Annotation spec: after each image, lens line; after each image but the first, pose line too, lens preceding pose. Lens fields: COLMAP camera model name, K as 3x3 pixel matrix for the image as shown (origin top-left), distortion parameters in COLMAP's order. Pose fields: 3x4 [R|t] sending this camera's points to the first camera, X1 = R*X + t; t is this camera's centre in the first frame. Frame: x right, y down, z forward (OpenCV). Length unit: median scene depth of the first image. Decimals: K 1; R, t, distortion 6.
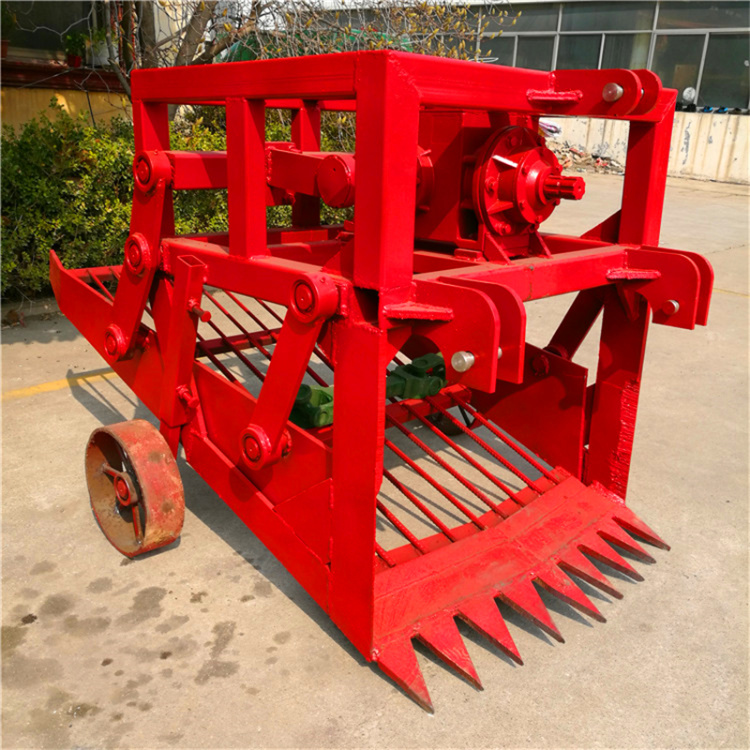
lens RADIAL K [[805.8, 0, 375.0], [0, 805.8, 375.0], [0, 0, 1]] dist [-0.018425, 0.019259]
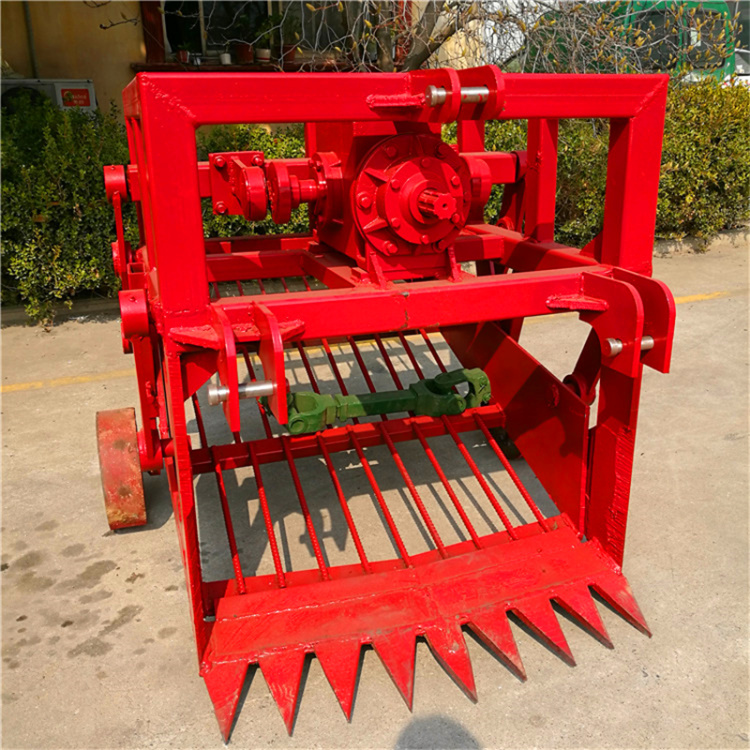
lens RADIAL K [[798.2, 0, 375.0], [0, 798.2, 375.0], [0, 0, 1]] dist [-0.055910, 0.112485]
pose [[0.899382, 0.095508, -0.426603, 0.497403], [-0.084220, 0.995417, 0.045298, -0.072013], [0.428974, -0.004811, 0.903304, 0.168796]]
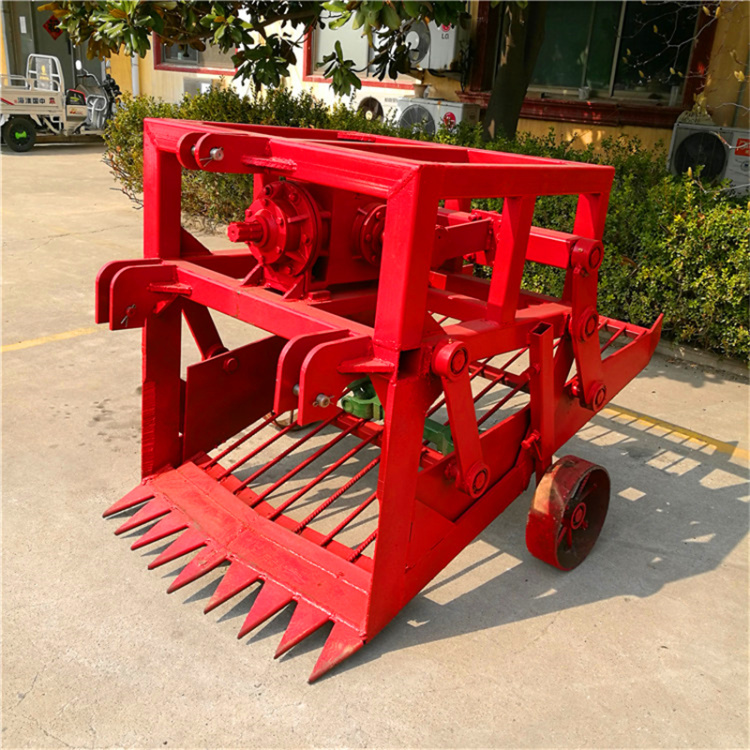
lens RADIAL K [[805.8, 0, 375.0], [0, 805.8, 375.0], [0, 0, 1]] dist [-0.018425, 0.019259]
pose [[0.037671, 0.298329, -0.953719, 1.268745], [-0.386242, 0.884570, 0.261443, -0.379282], [0.921628, 0.358518, 0.148550, 0.957289]]
